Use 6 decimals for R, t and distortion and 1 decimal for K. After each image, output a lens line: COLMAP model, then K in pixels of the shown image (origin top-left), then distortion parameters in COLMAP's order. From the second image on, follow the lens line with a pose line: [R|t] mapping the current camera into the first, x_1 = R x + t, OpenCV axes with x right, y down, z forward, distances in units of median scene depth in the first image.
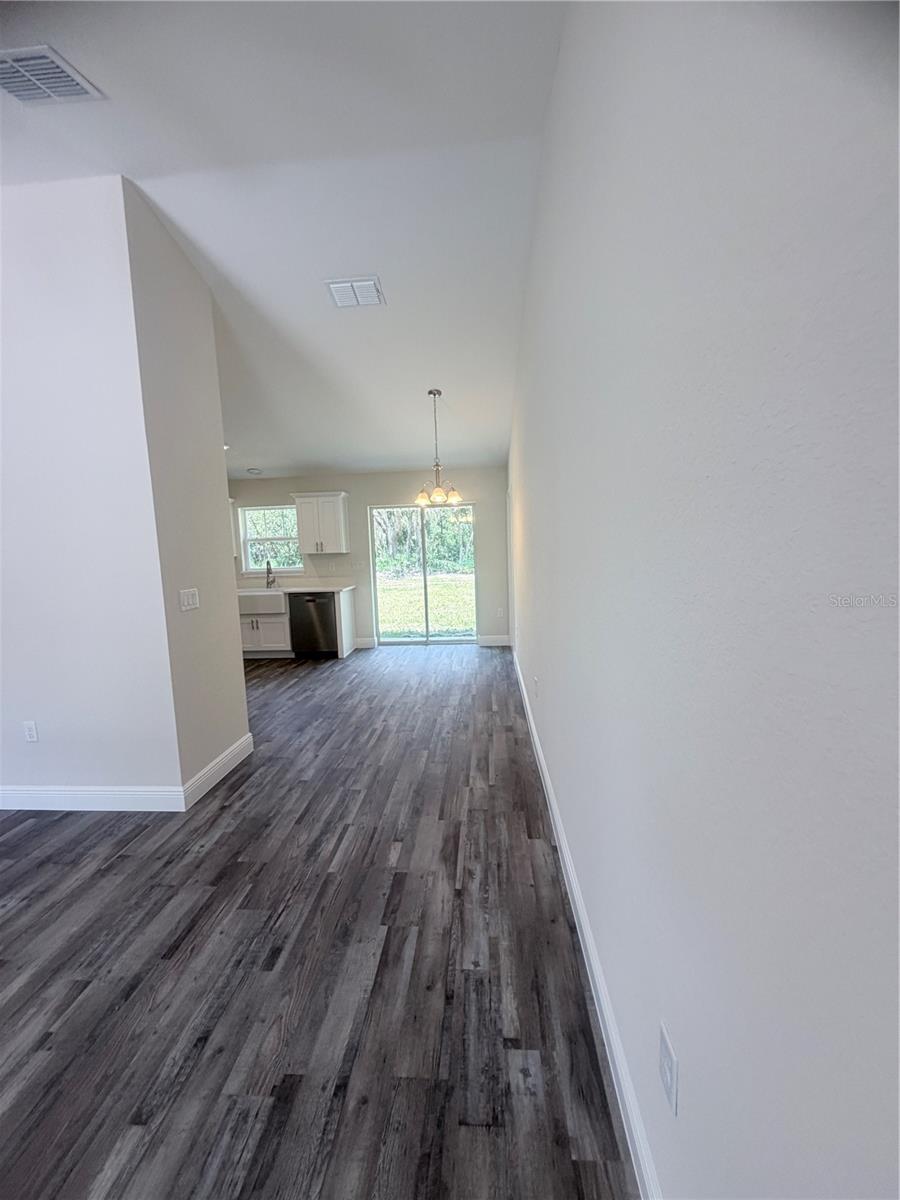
lens RADIAL K [[479.4, 0, 449.6], [0, 479.4, 598.1], [0, 0, 1]] dist [-0.000150, 0.000379]
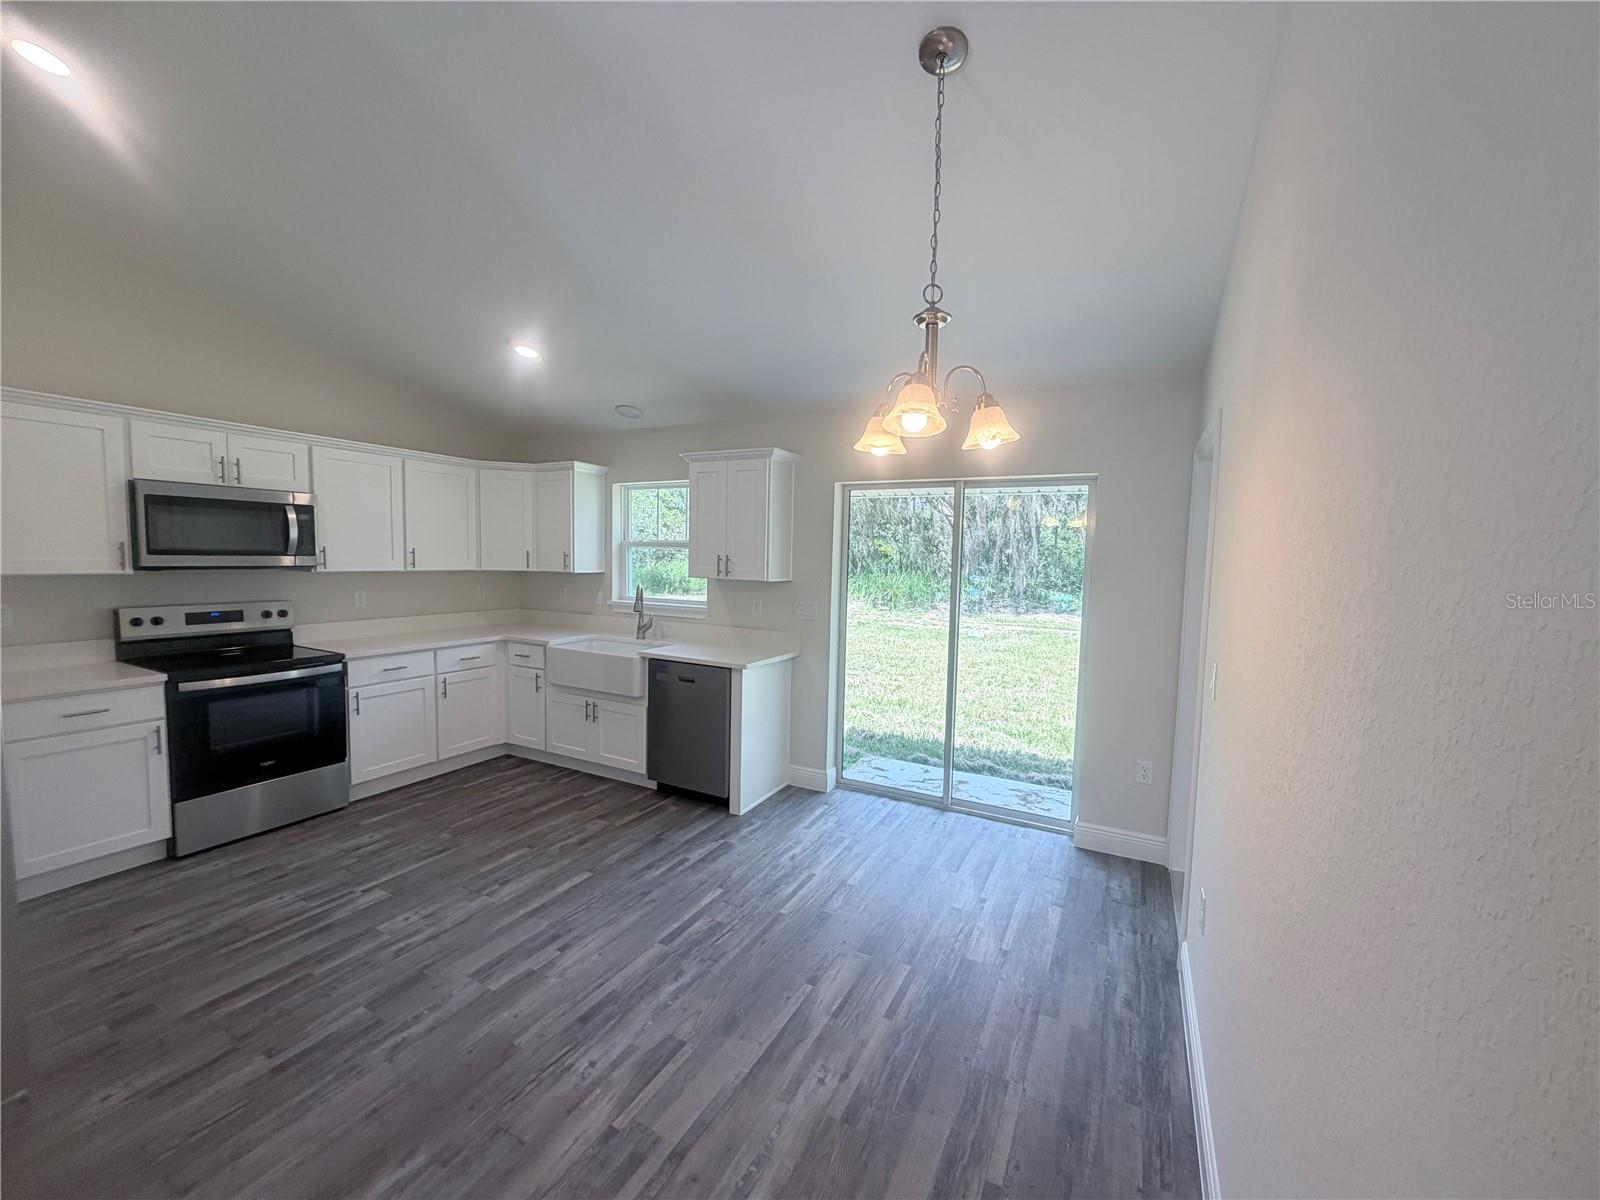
lens RADIAL K [[630.3, 0, 795.9], [0, 630.3, 604.3], [0, 0, 1]] dist [0.000352, 0.000125]
pose [[0.912143, 0.090121, -0.399843, 0.045087], [-0.102989, 0.994624, -0.010764, -0.070800], [0.396723, 0.050998, 0.916521, 0.469722]]
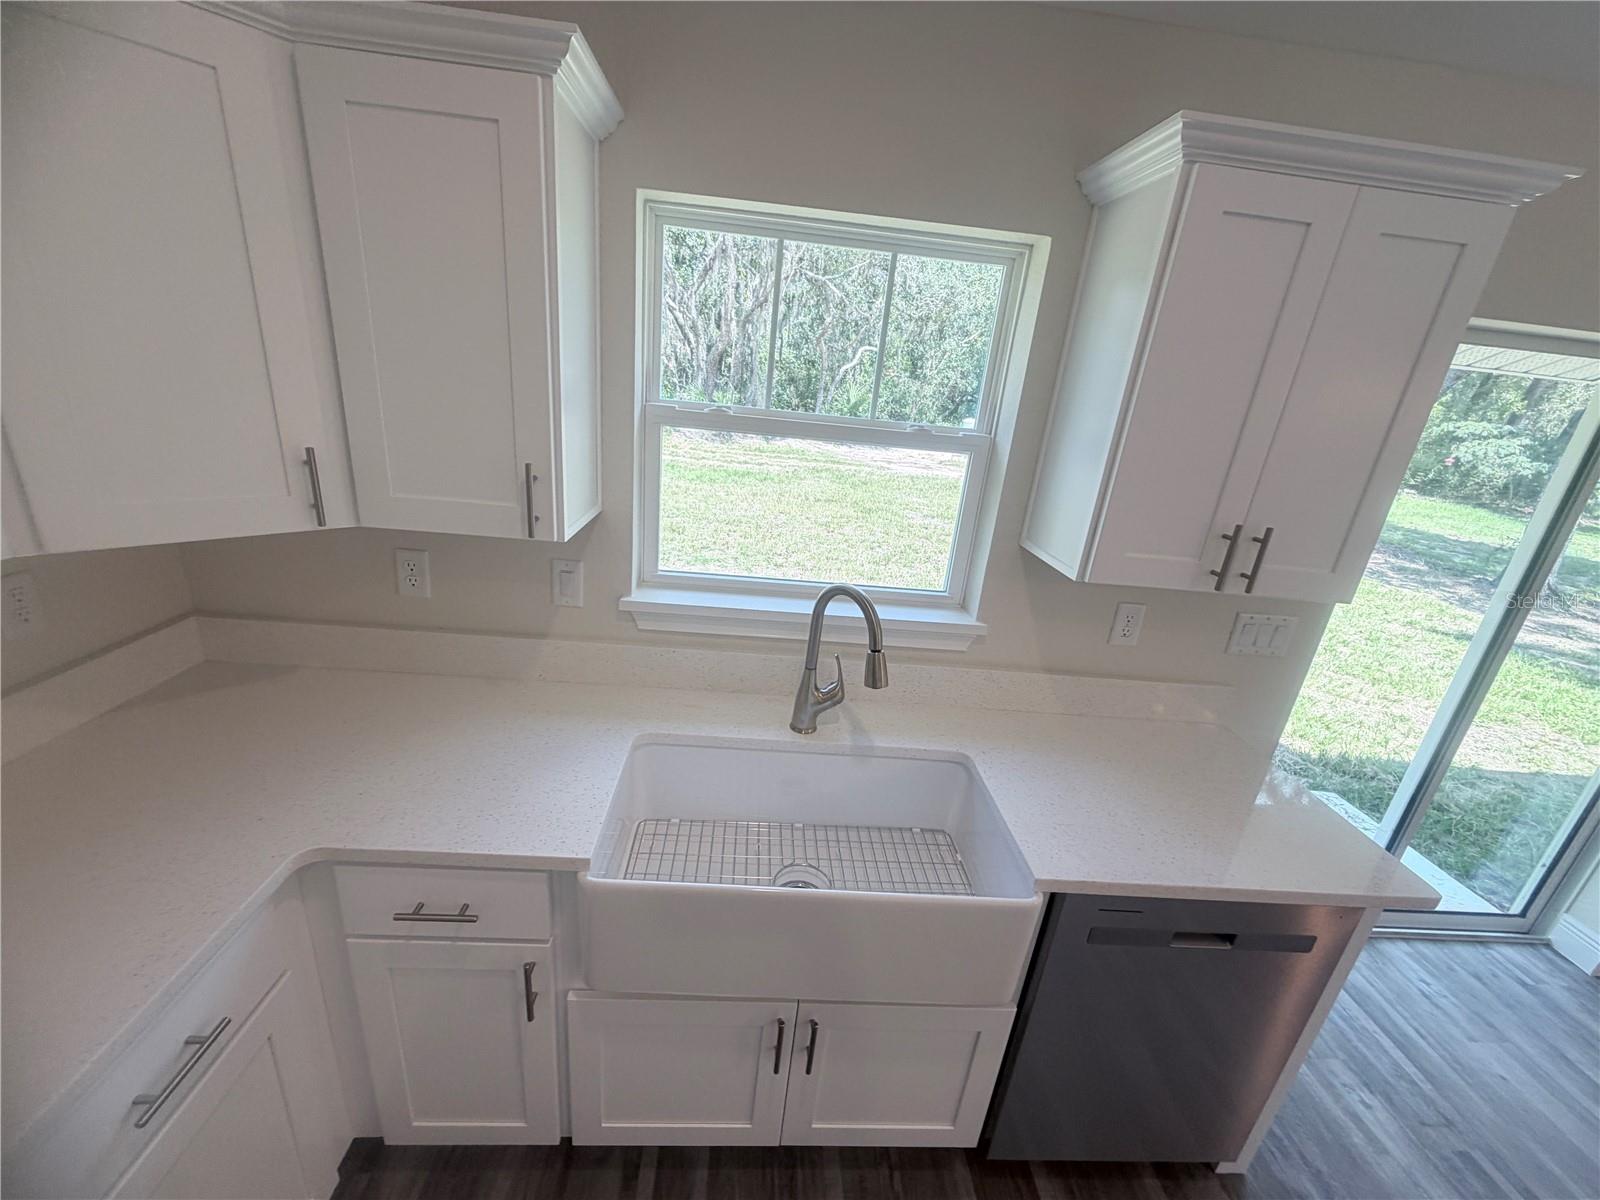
lens RADIAL K [[639.3, 0, 803.5], [0, 639.3, 605.1], [0, 0, 1]] dist [-0.000150, 0.000379]
pose [[0.981607, 0.082987, 0.171930, -0.459585], [-0.119926, 0.968754, 0.217104, -0.123603], [-0.148541, -0.233729, 0.960888, 0.840390]]
